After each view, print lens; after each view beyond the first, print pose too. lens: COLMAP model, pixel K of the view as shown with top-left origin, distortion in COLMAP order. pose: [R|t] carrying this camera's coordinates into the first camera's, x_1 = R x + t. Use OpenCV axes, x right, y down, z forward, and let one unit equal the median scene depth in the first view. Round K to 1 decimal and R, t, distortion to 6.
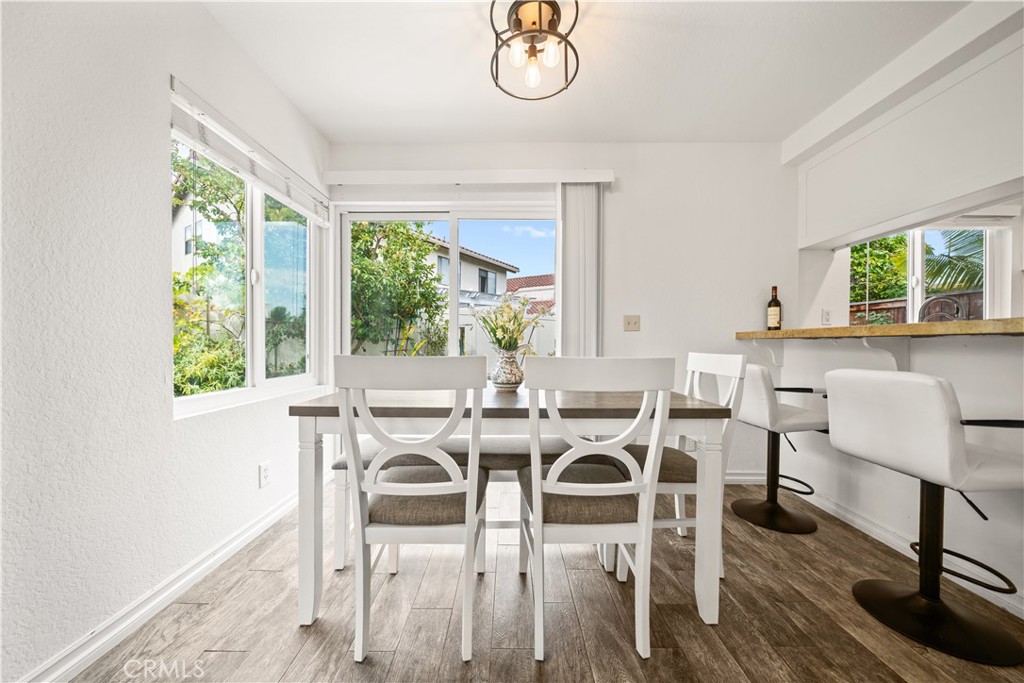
lens RADIAL K [[351.9, 0, 516.7], [0, 351.9, 351.7], [0, 0, 1]] dist [-0.005375, 0.000150]
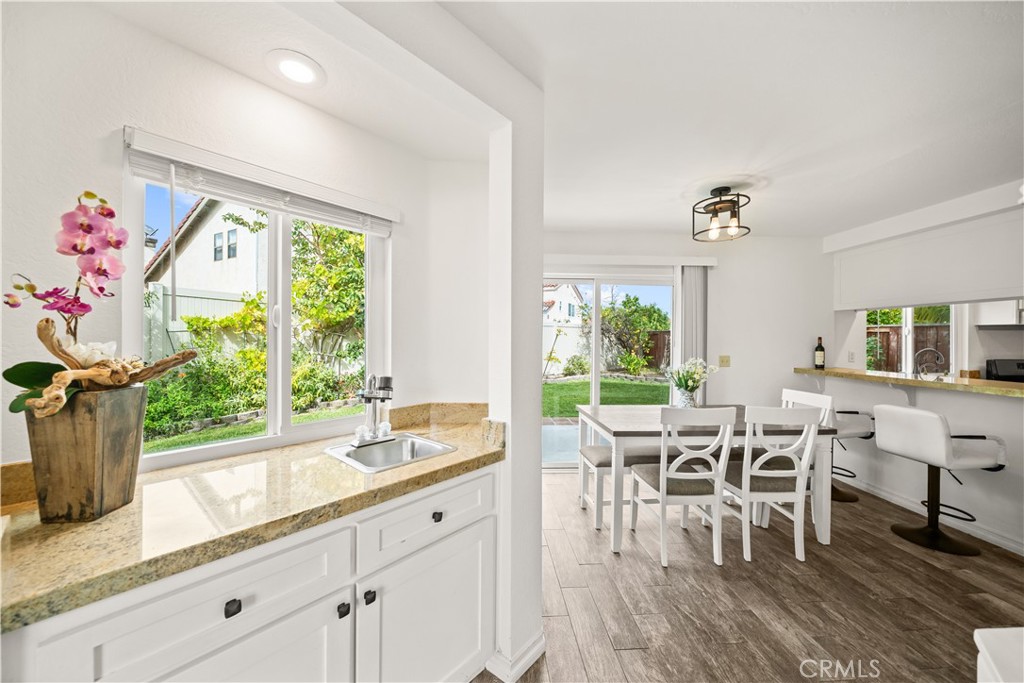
lens RADIAL K [[351.9, 0, 519.1], [0, 351.9, 344.2], [0, 0, 1]] dist [-0.005375, 0.000150]
pose [[0.998391, 0.002908, 0.056636, -0.848422], [-0.002387, 0.999954, -0.009258, -0.193607], [-0.056661, 0.009107, 0.998352, -0.554766]]
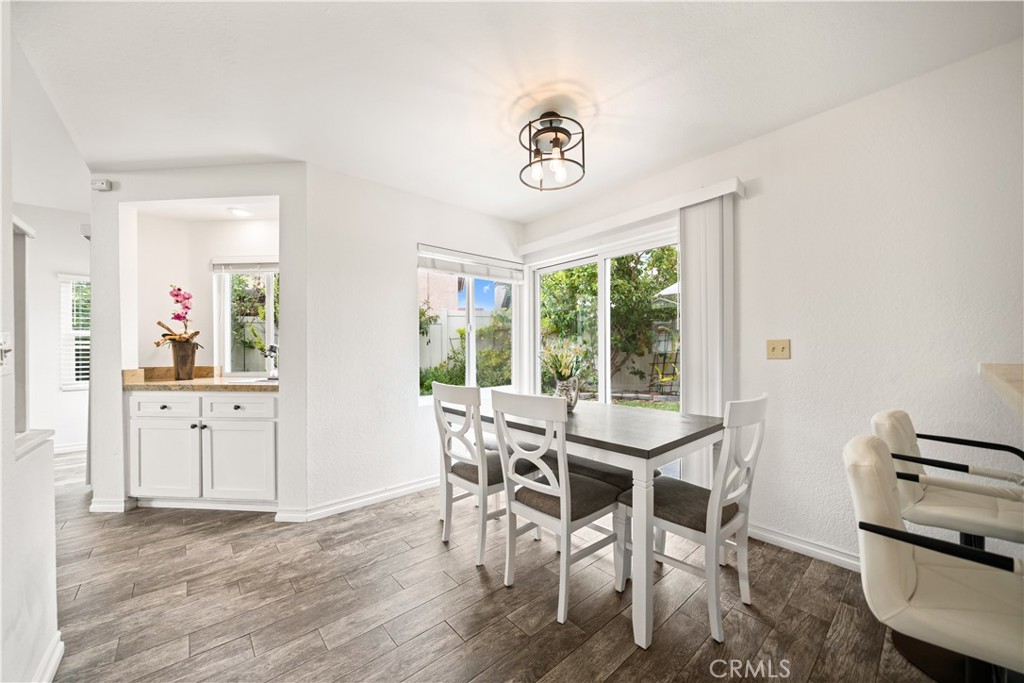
lens RADIAL K [[386.9, 0, 515.6], [0, 386.9, 353.0], [0, 0, 1]] dist [-0.013806, 0.000721]
pose [[0.657723, -0.002246, -0.753257, 0.856885], [-0.006616, 0.999940, -0.008759, -0.087176], [0.753231, 0.010744, 0.657668, -0.061567]]
